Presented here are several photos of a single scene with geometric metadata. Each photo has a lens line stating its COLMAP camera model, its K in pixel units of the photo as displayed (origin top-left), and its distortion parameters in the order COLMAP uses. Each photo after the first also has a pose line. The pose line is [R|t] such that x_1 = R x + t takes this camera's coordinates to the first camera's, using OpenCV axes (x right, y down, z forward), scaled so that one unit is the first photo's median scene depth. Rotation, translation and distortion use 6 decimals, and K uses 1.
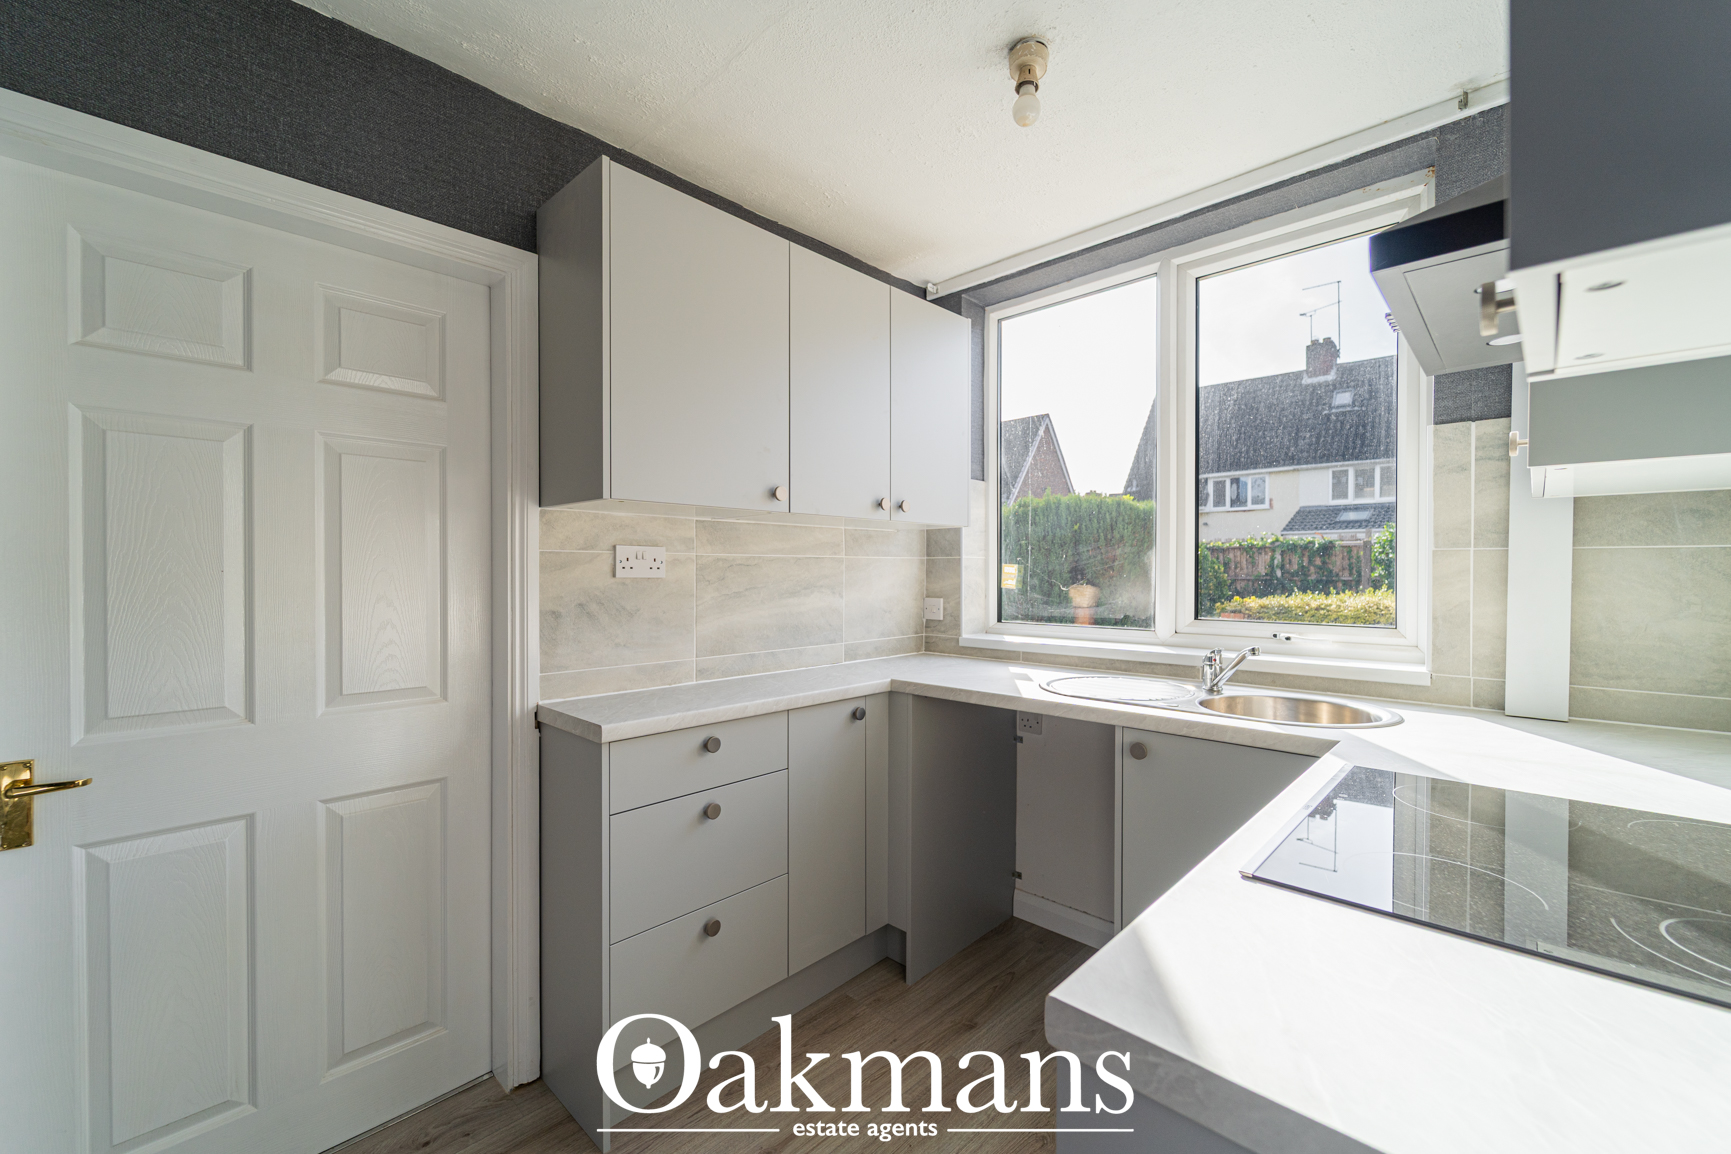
lens RADIAL K [[704.0, 0, 865.6], [0, 704.0, 578.2], [0, 0, 1]] dist [0.010865, -0.001943]
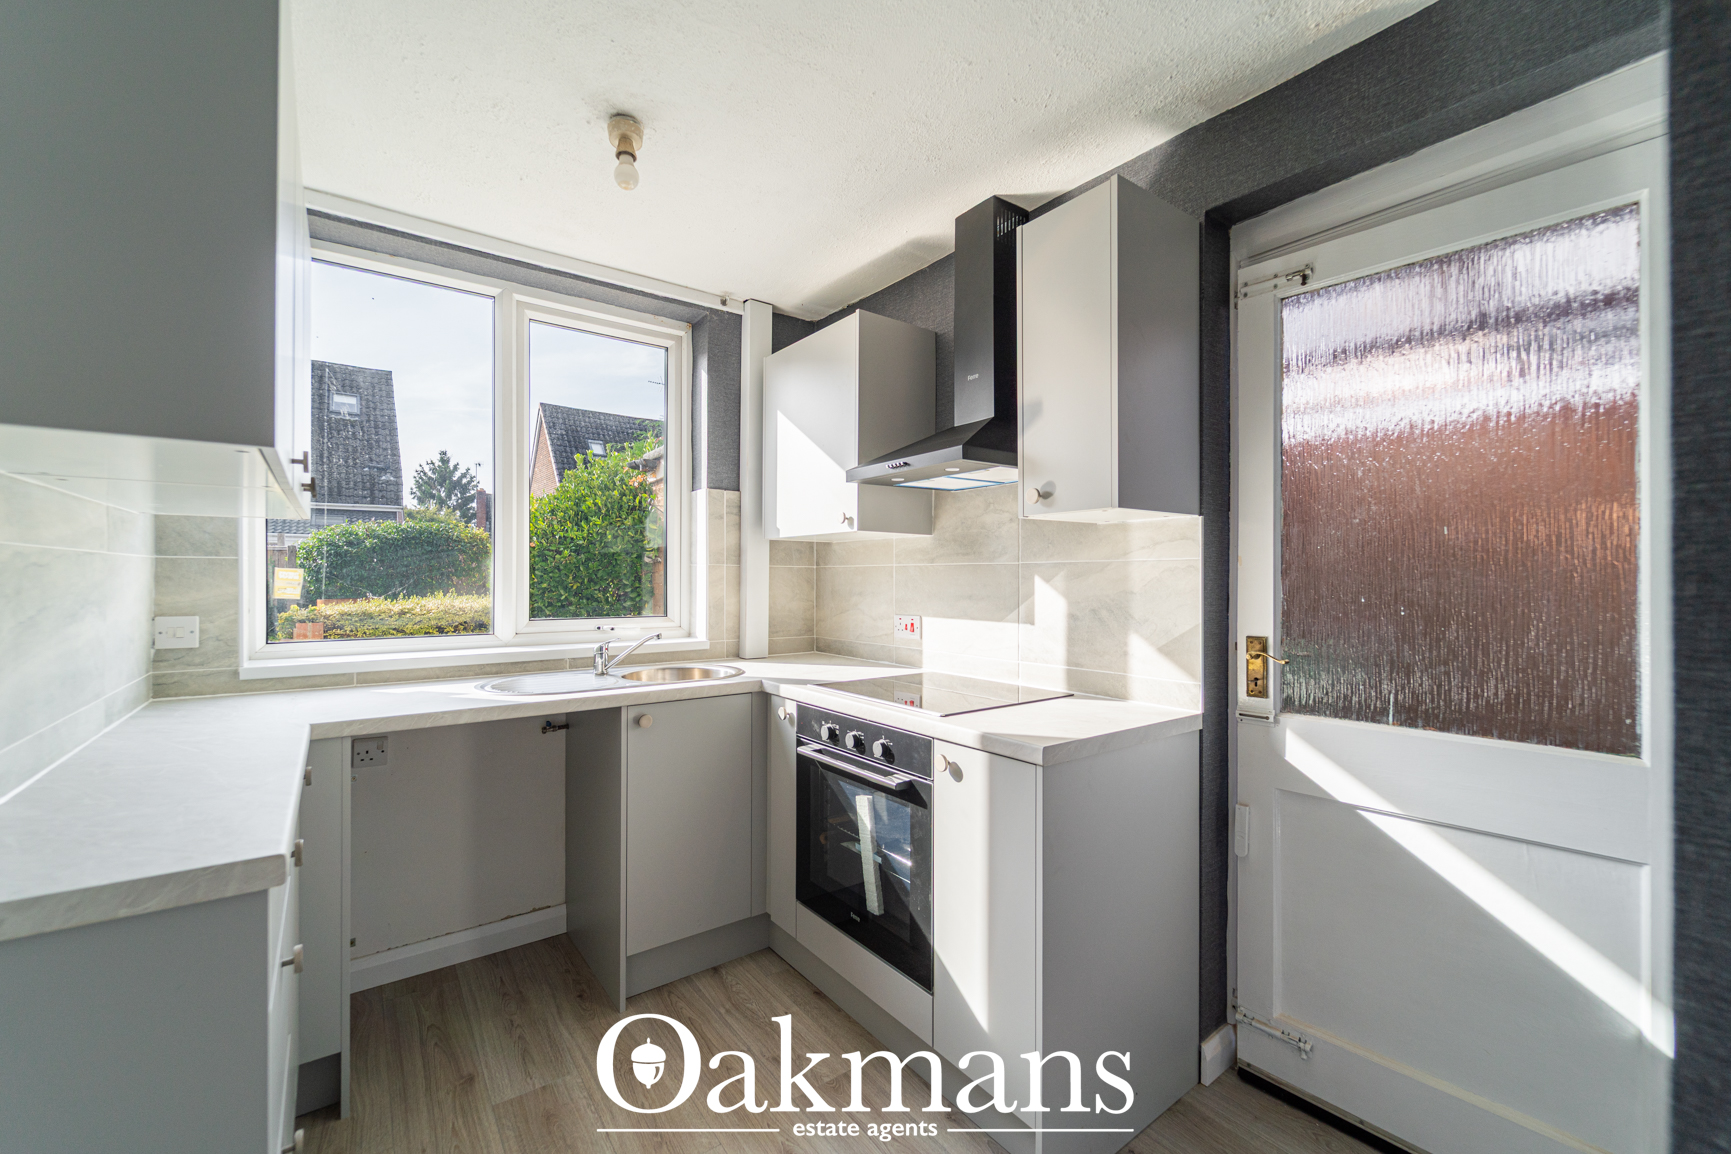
lens RADIAL K [[710.0, 0, 861.6], [0, 710.0, 575.8], [0, 0, 1]] dist [-0.000666, -0.000551]
pose [[0.162038, 0.004211, 0.986776, -0.584604], [0.006953, 0.999961, -0.005409, -0.003259], [-0.986760, 0.007737, 0.162003, 0.305668]]
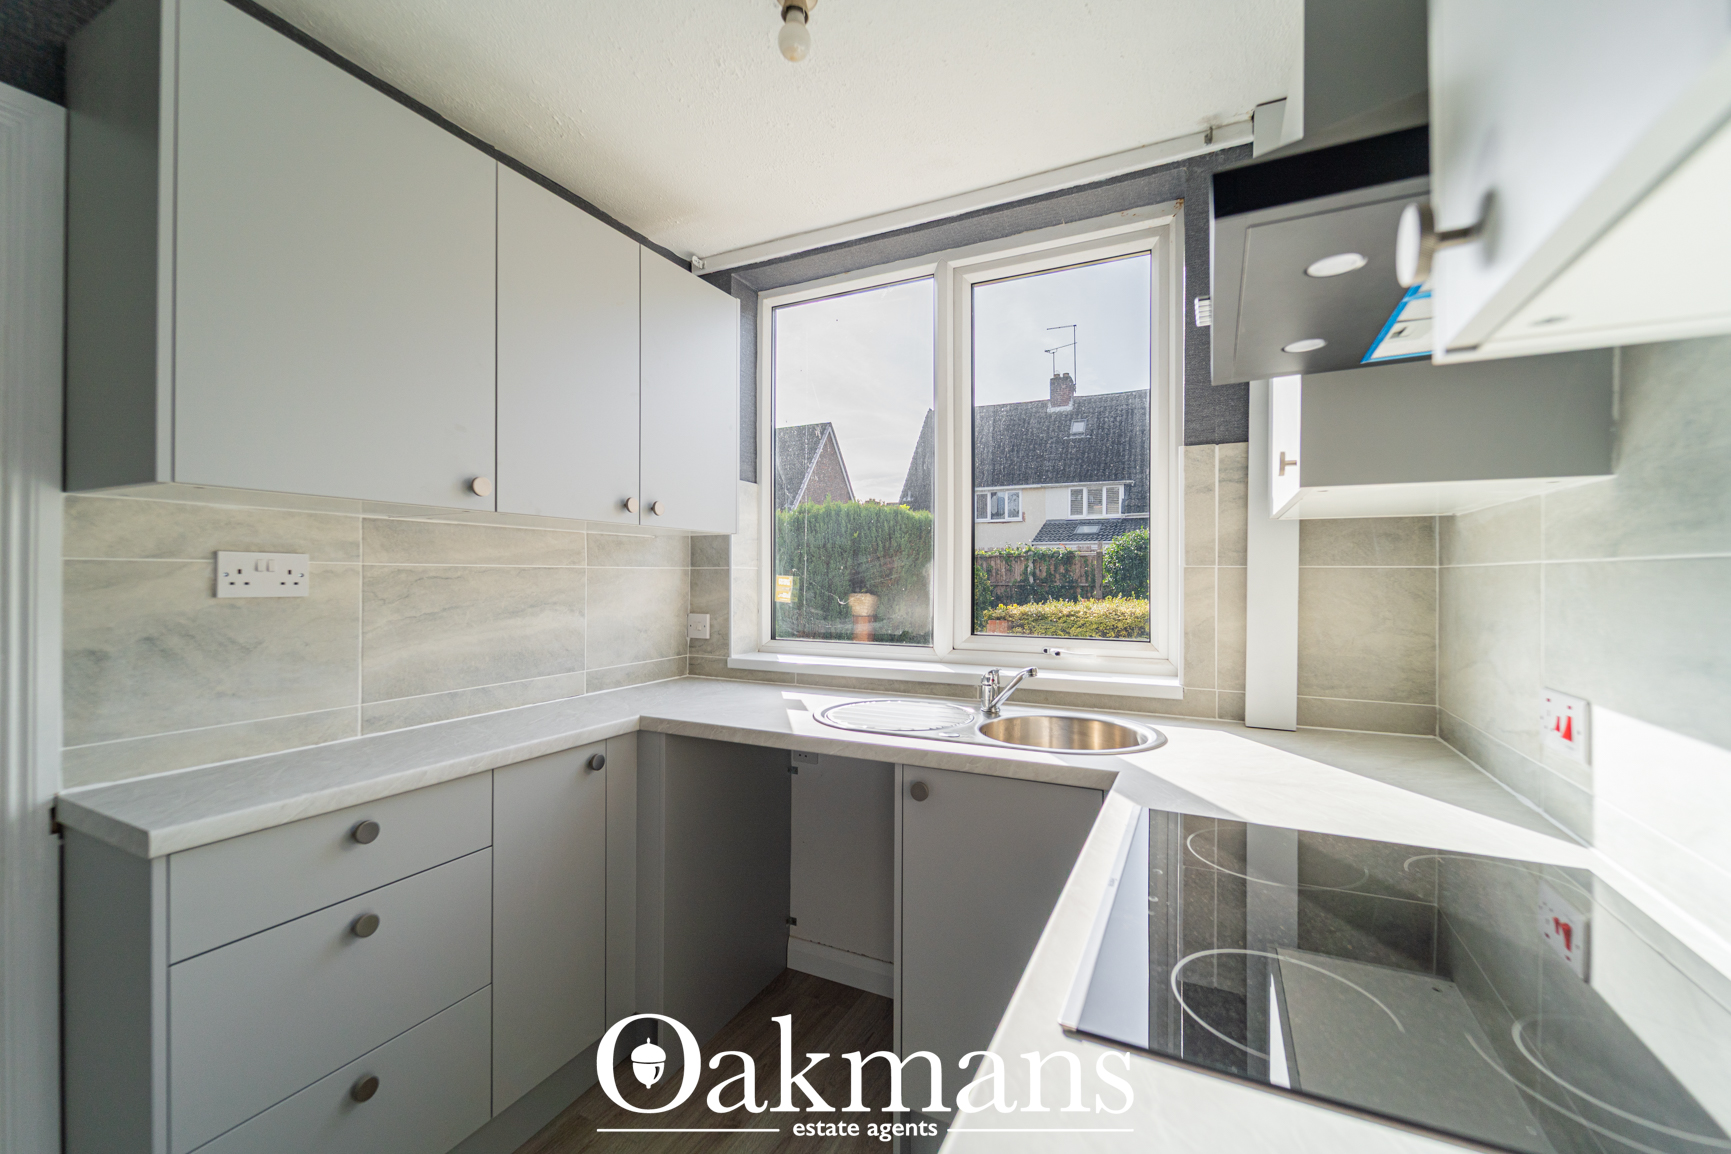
lens RADIAL K [[704.5, 0, 862.5], [0, 704.5, 575.6], [0, 0, 1]] dist [0.010699, -0.005653]
pose [[0.955809, 0.003015, 0.293973, 0.041172], [-0.000015, 0.999948, -0.010206, -0.013307], [-0.293988, 0.009750, 0.955759, 0.124612]]
